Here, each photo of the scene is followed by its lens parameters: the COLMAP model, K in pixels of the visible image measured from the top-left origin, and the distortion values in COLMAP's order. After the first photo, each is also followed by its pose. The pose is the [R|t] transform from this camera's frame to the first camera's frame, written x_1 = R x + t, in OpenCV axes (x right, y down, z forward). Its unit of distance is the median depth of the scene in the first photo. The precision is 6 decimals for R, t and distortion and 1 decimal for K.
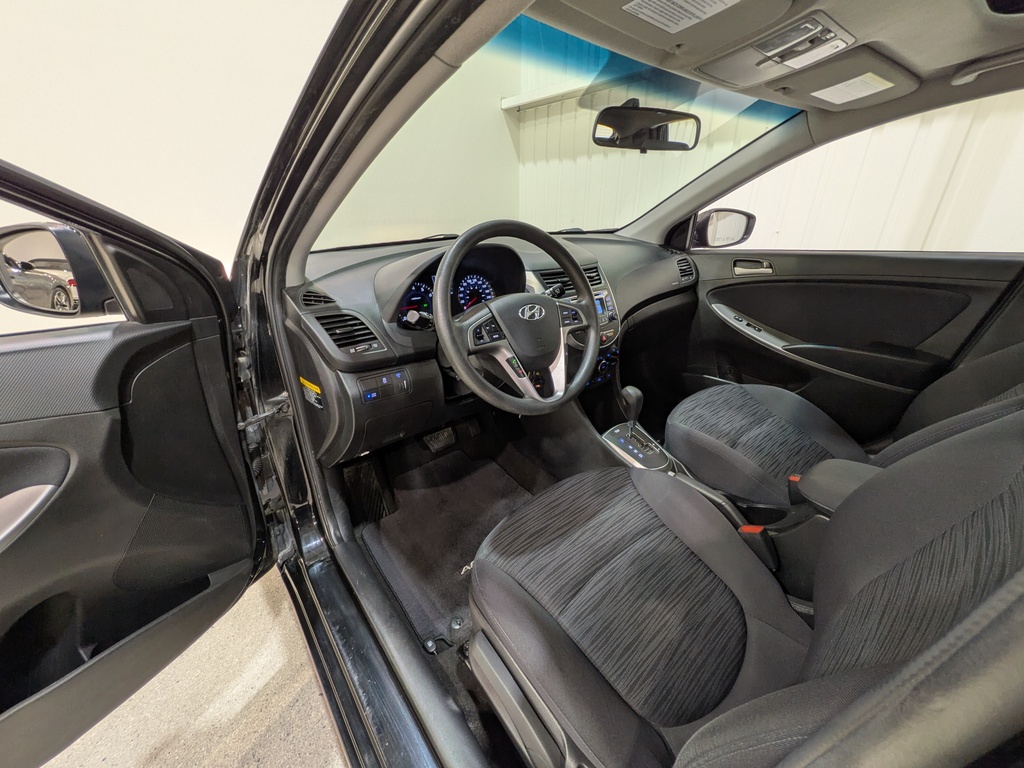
lens RADIAL K [[396.6, 0, 512.0], [0, 396.6, 384.0], [0, 0, 1]] dist [0.000747, 0.000125]
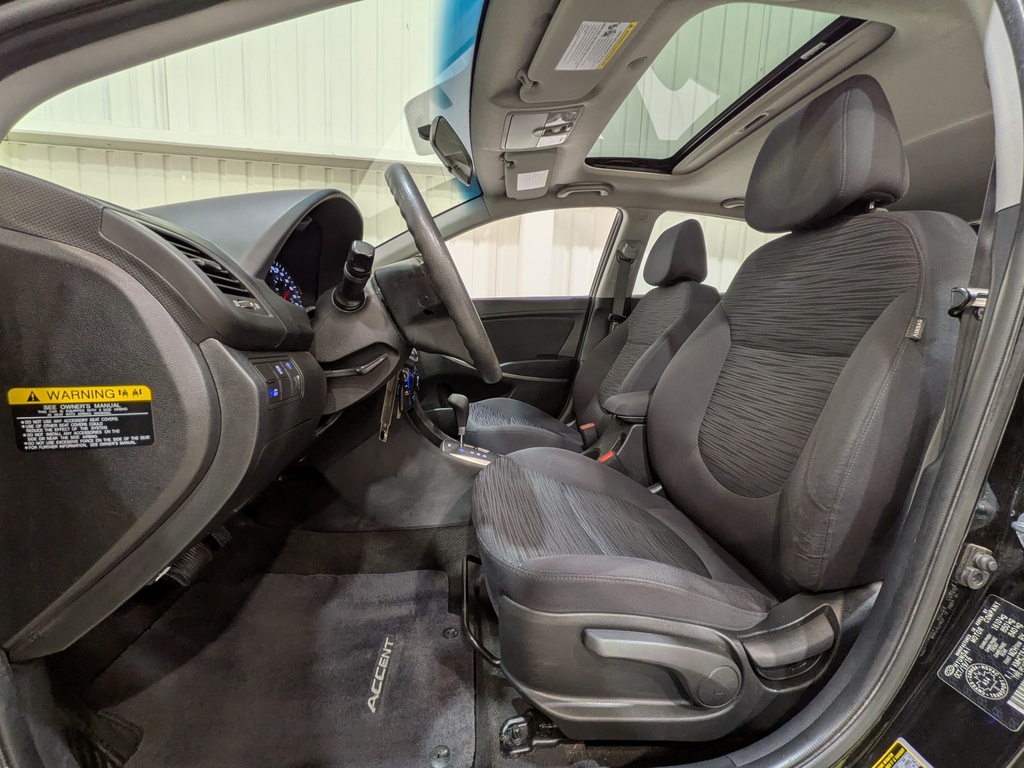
lens RADIAL K [[396.6, 0, 512.0], [0, 396.6, 384.0], [0, 0, 1]] dist [0.000747, 0.000125]
pose [[0.543448, -0.095597, 0.833982, -0.475339], [0.310723, 0.945835, -0.094059, 0.127551], [-0.779818, 0.310254, 0.543716, 0.351195]]
